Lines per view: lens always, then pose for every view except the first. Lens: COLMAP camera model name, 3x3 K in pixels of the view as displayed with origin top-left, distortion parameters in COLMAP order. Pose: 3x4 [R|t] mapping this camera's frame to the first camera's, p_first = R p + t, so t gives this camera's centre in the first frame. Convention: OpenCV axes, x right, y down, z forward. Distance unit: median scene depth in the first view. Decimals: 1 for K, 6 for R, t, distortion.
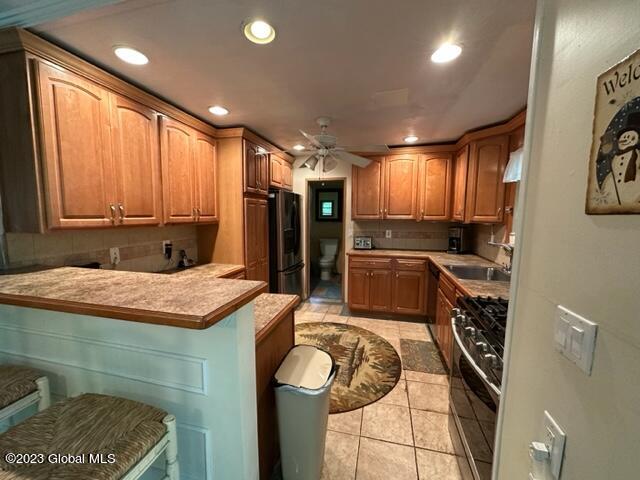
lens RADIAL K [[254.1, 0, 320.4], [0, 254.1, 239.9], [0, 0, 1]] dist [0.003277, -0.000216]
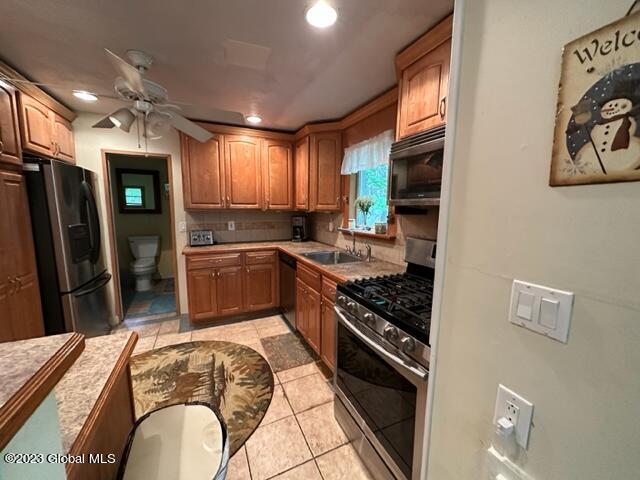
lens RADIAL K [[254.1, 0, 318.6], [0, 254.1, 239.9], [0, 0, 1]] dist [0.003277, -0.000216]
pose [[0.780438, -0.077144, 0.620456, -0.065558], [0.059567, 0.997019, 0.049038, 0.001249], [-0.622389, -0.001313, 0.782707, 0.163847]]
